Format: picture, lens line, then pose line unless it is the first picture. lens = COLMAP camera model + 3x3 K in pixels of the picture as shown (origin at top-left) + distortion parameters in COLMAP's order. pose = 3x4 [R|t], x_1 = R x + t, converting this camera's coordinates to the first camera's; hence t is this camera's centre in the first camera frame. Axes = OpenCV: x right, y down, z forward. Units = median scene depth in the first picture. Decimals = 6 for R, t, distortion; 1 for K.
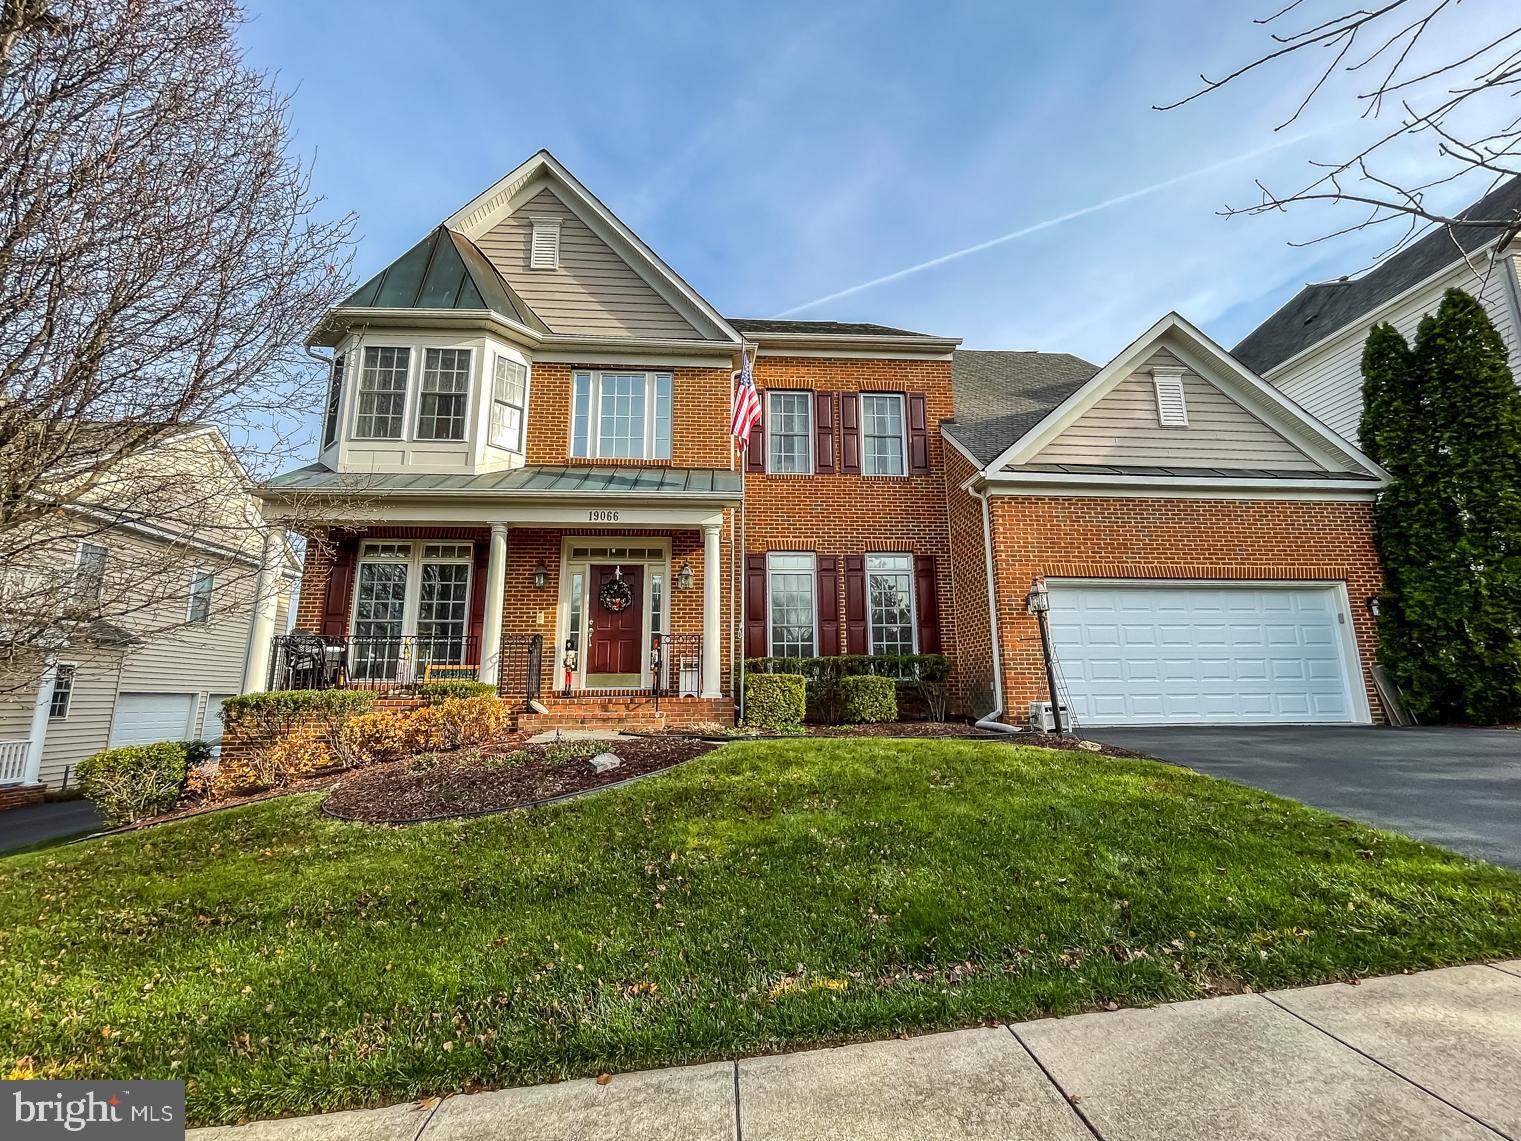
lens RADIAL K [[631.9, 0, 762.7], [0, 631.9, 568.0], [0, 0, 1]] dist [-0.002113, -0.000290]
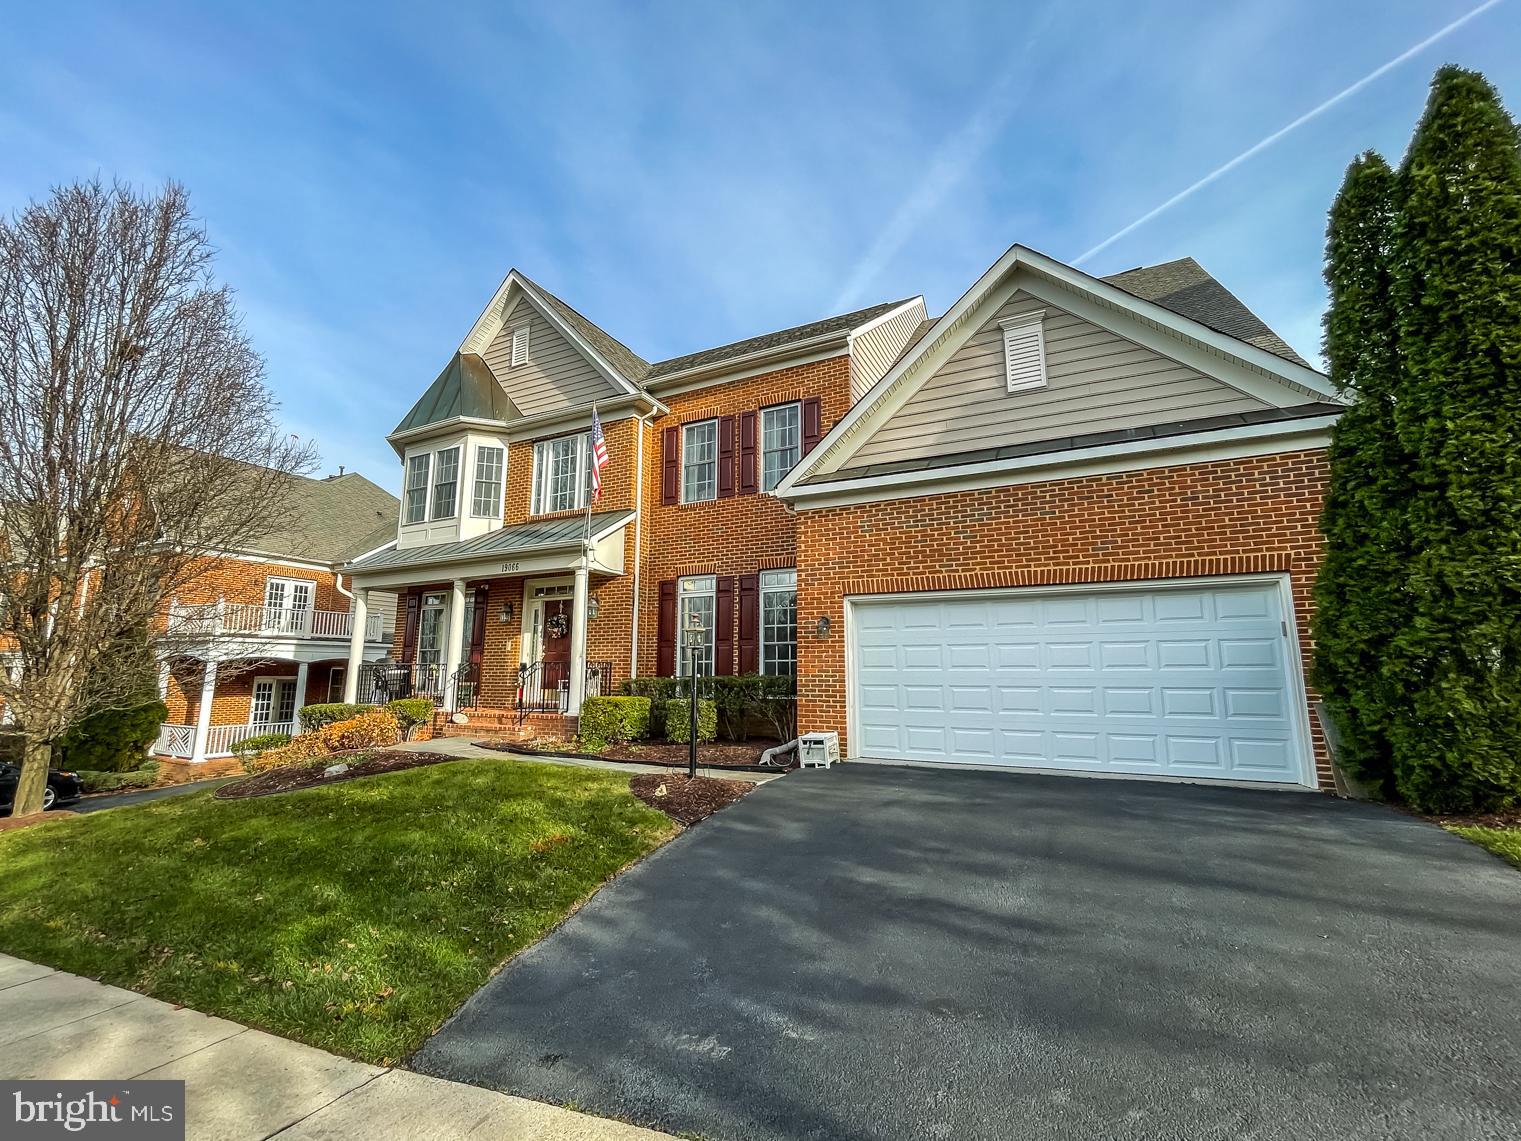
lens RADIAL K [[631.9, 0, 762.7], [0, 631.9, 568.0], [0, 0, 1]] dist [-0.002113, -0.000290]
pose [[0.865864, -0.077798, -0.494193, 0.738957], [0.093146, 0.995632, 0.006461, -0.039163], [0.491532, -0.051627, 0.869328, 0.138847]]
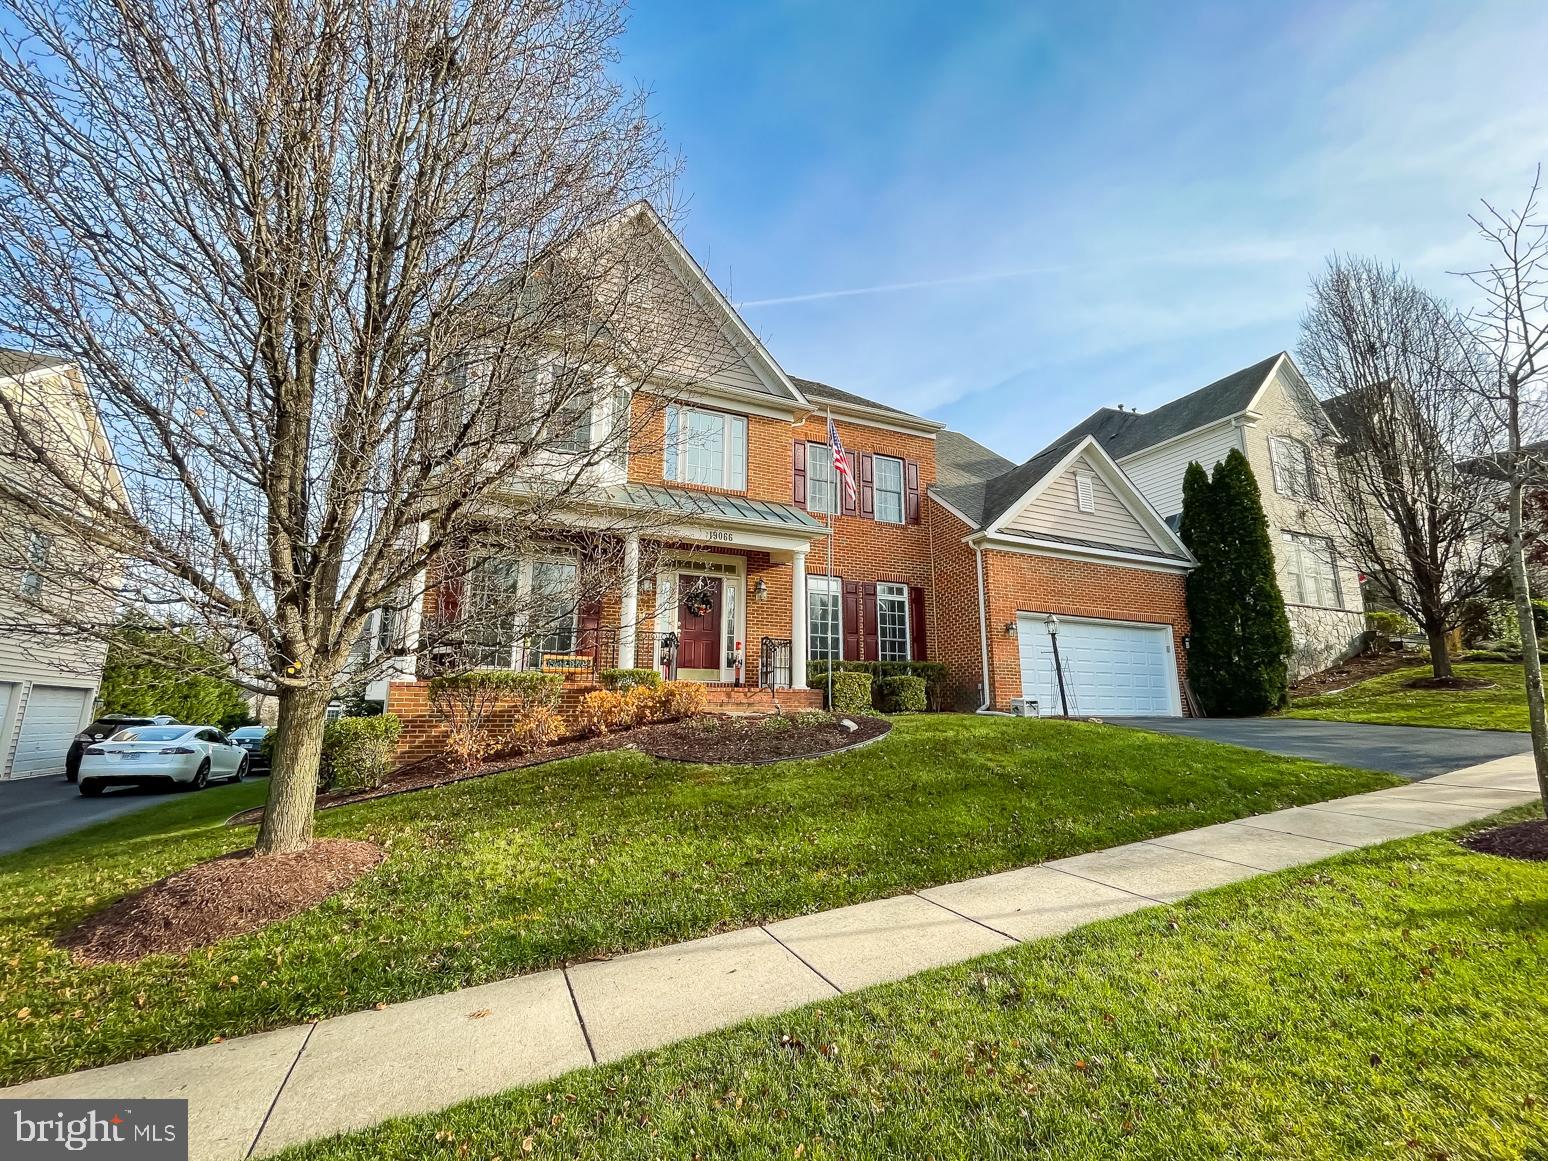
lens RADIAL K [[624.0, 0, 774.0], [0, 624.0, 580.5], [0, 0, 1]] dist [0.000131, -0.000110]
pose [[0.944419, 0.078755, 0.319173, -0.482126], [-0.077049, 0.996865, -0.017988, 0.013968], [-0.319589, -0.007604, 0.947526, -0.138771]]
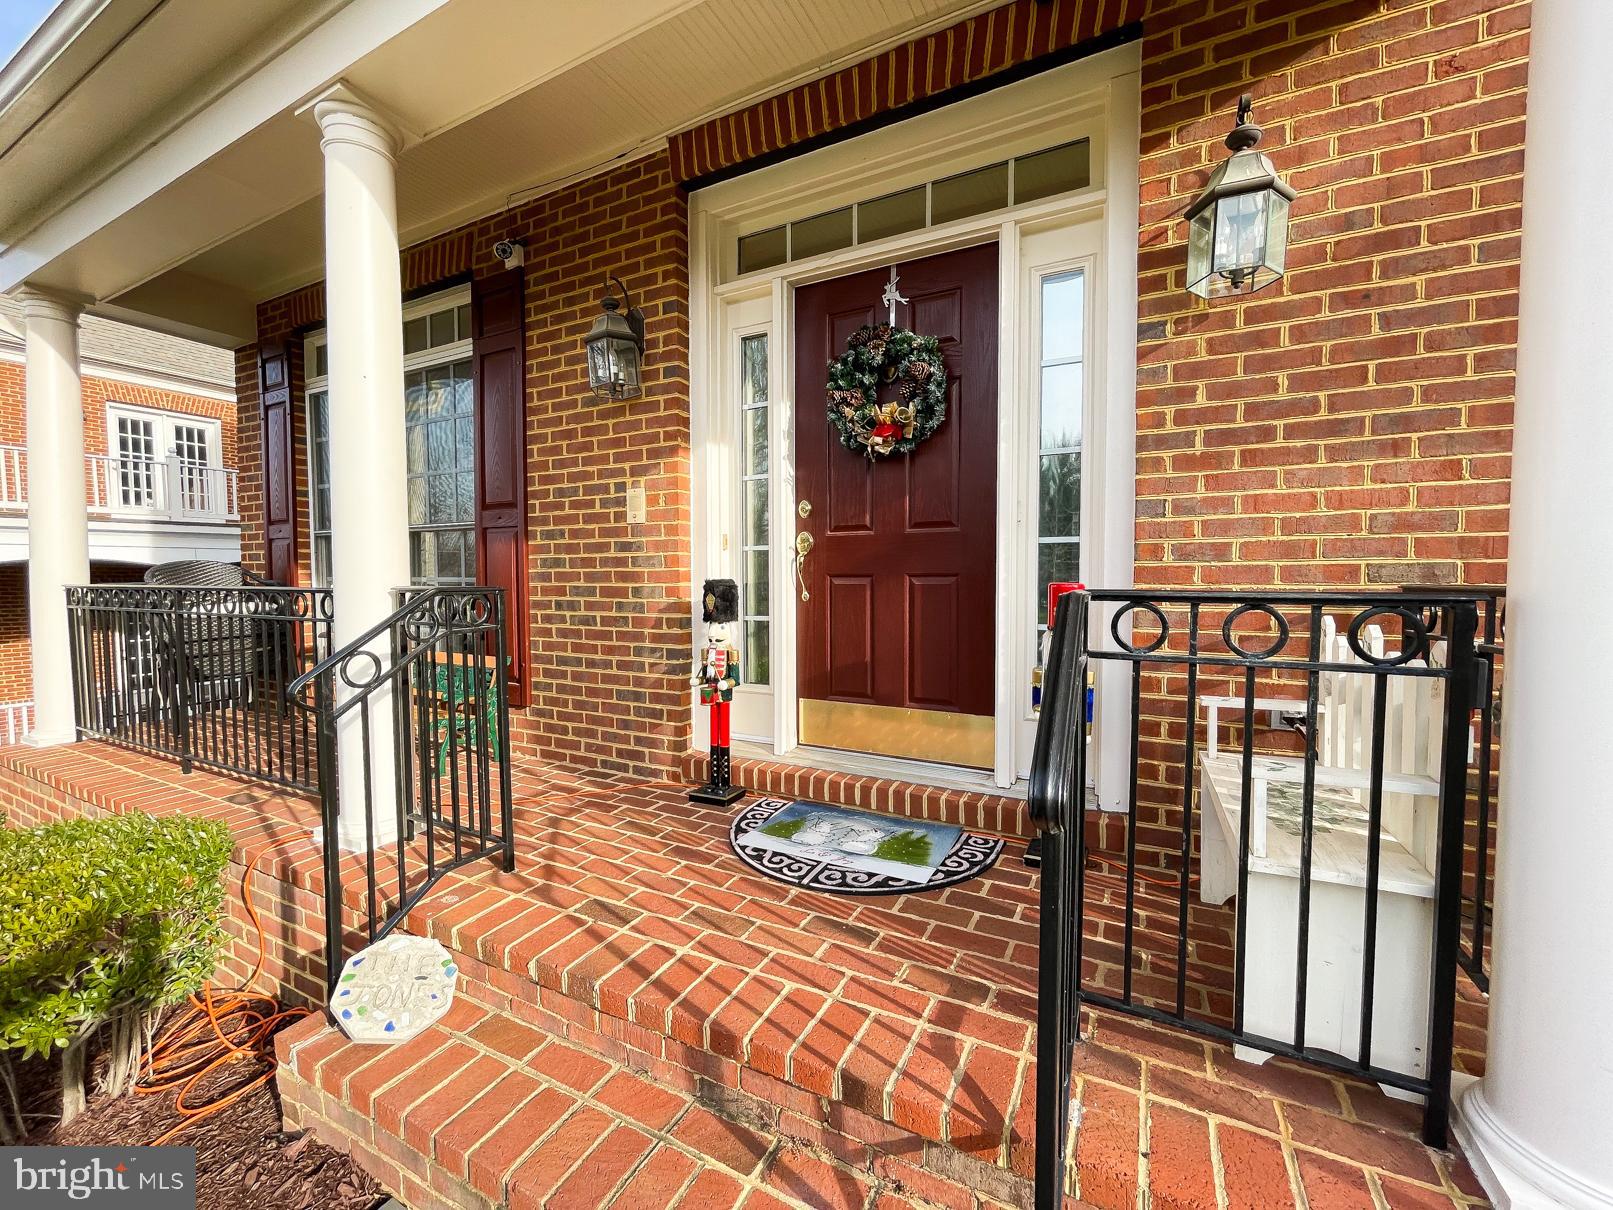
lens RADIAL K [[650.2, 0, 806.5], [0, 650.2, 605.0], [0, 0, 1]] dist [0.000131, -0.000110]
pose [[0.854898, 0.026620, -0.518112, -0.128718], [0.101020, 0.971025, 0.216576, 0.066579], [0.508866, -0.237490, 0.827438, 0.772340]]
